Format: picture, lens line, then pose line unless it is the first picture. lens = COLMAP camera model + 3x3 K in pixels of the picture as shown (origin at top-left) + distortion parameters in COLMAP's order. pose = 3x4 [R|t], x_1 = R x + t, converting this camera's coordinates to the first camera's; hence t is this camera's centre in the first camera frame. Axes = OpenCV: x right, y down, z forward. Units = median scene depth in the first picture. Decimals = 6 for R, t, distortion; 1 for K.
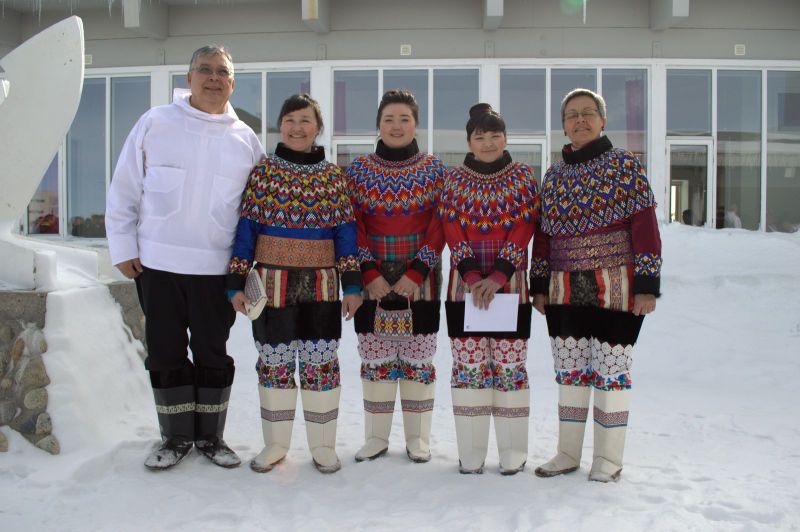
lens RADIAL K [[634.2, 0, 403.4], [0, 634.2, 267.9], [0, 0, 1]] dist [-0.086706, 0.022640]
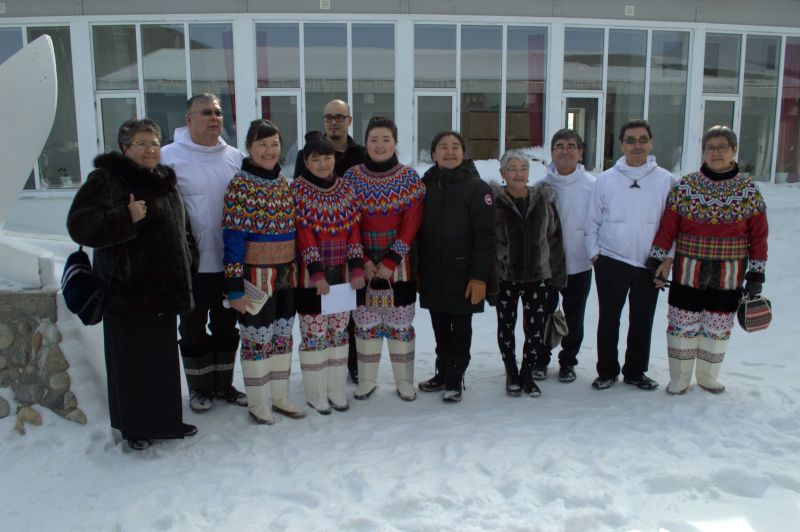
lens RADIAL K [[634.2, 0, 405.4], [0, 634.2, 268.0], [0, 0, 1]] dist [-0.086706, 0.022640]
pose [[0.988709, -0.035693, 0.145538, -0.081752], [0.013498, 0.988483, 0.150727, -0.179512], [-0.149242, -0.147061, 0.977804, -0.266386]]
